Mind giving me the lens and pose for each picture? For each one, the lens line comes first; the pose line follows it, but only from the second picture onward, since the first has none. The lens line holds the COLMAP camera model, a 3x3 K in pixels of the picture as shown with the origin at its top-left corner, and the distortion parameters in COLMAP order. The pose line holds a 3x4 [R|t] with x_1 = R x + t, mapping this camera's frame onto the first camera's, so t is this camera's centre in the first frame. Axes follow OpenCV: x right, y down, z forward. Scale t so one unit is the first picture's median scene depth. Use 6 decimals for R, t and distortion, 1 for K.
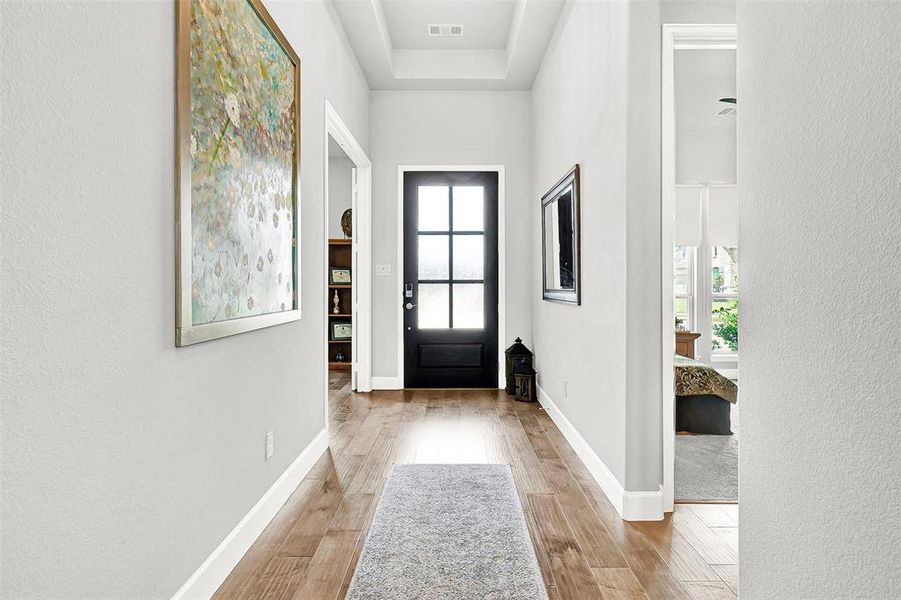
lens RADIAL K [[467.4, 0, 451.4], [0, 467.4, 295.4], [0, 0, 1]] dist [-0.001669, 0.001477]
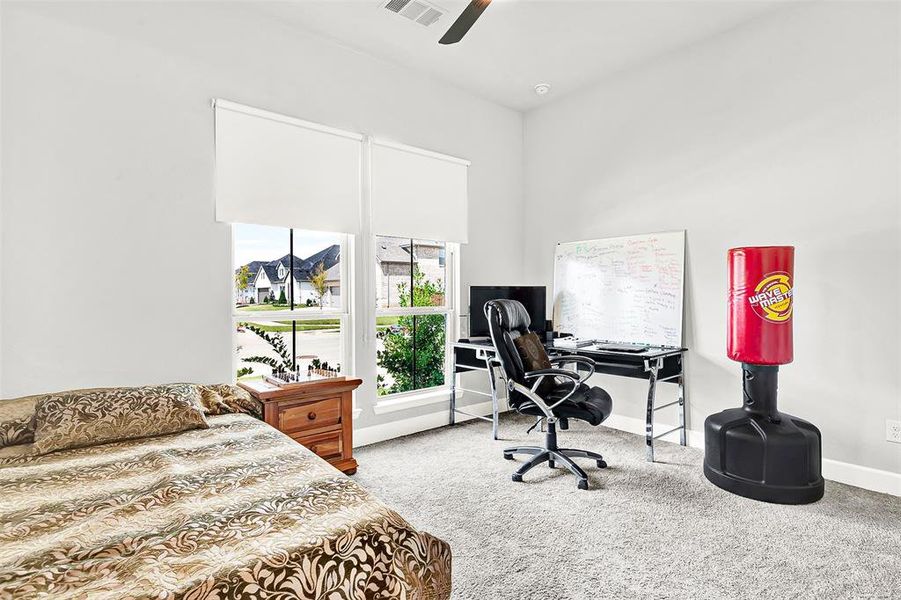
lens RADIAL K [[467.4, 0, 451.7], [0, 467.4, 301.9], [0, 0, 1]] dist [-0.001669, 0.001477]
pose [[0.770908, -0.004373, 0.636931, 0.247138], [0.011345, 0.999912, -0.006867, -0.009882], [-0.636845, 0.012520, 0.770890, 0.474654]]
